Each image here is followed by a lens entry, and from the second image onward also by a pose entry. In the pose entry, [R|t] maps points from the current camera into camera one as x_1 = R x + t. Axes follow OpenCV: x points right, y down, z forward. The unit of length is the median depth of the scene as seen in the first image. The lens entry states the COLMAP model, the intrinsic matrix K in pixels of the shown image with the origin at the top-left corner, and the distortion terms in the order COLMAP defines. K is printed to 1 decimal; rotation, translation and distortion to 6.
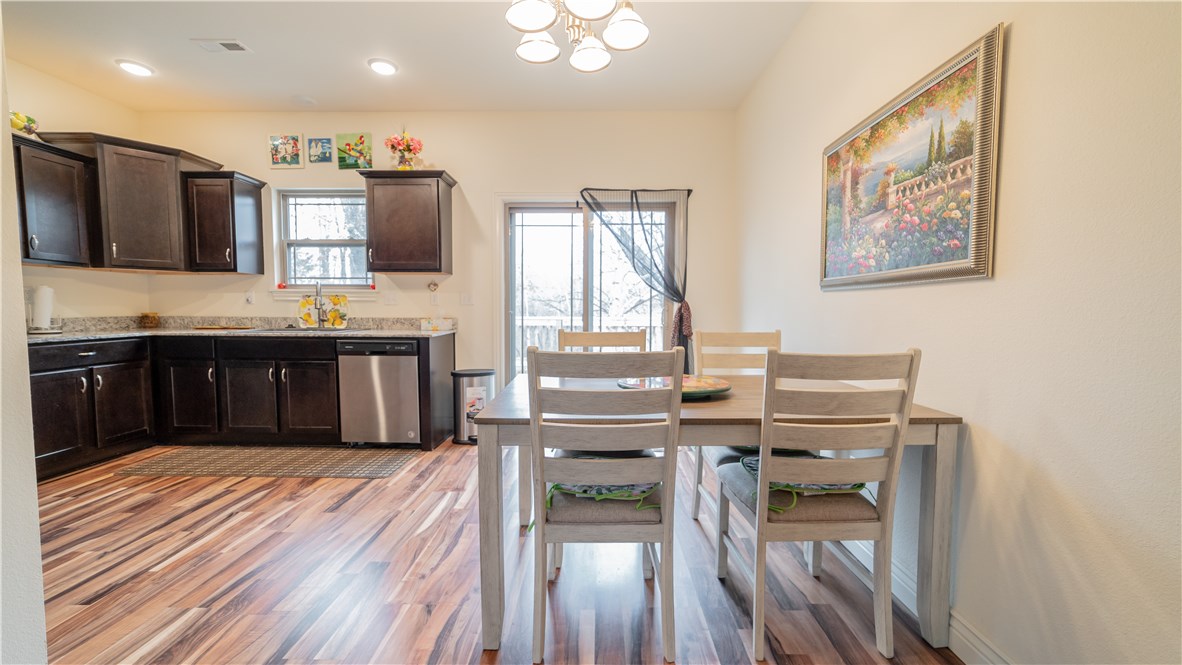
lens RADIAL K [[458.0, 0, 593.9], [0, 458.0, 336.0], [0, 0, 1]] dist [-0.019601, 0.009104]
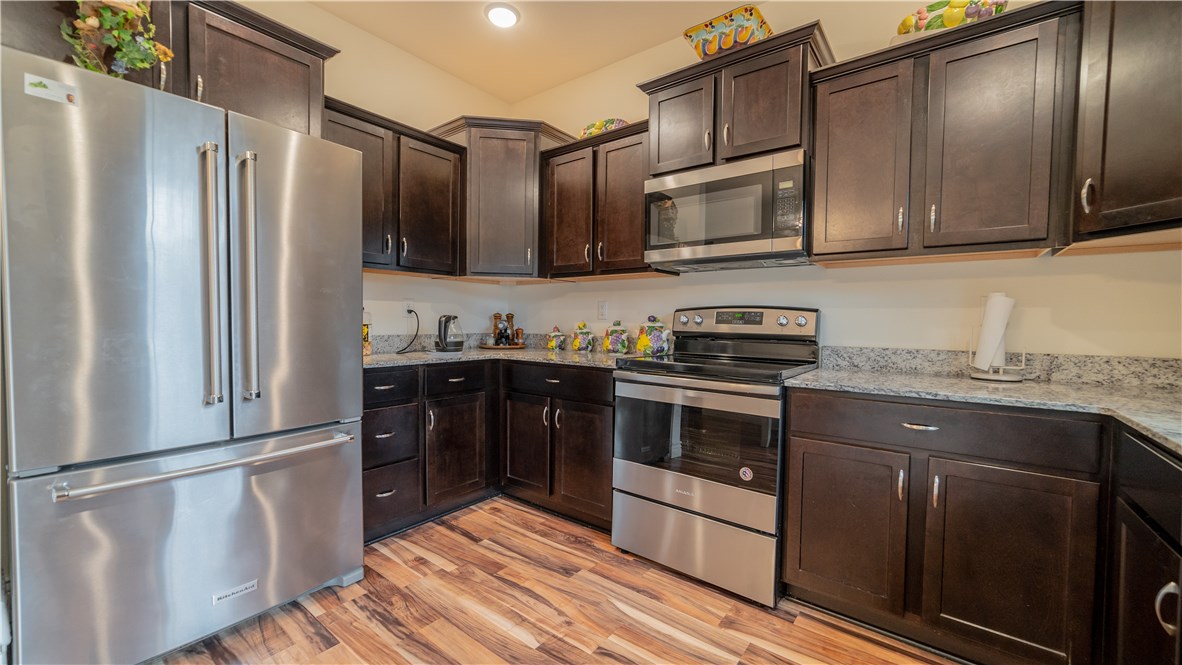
lens RADIAL K [[458.0, 0, 593.9], [0, 458.0, 336.0], [0, 0, 1]] dist [-0.019601, 0.009104]
pose [[-0.601715, 0.016141, -0.798548, -0.412774], [-0.065152, 0.995472, 0.069215, -0.055805], [0.796049, 0.093675, -0.597939, 0.805039]]
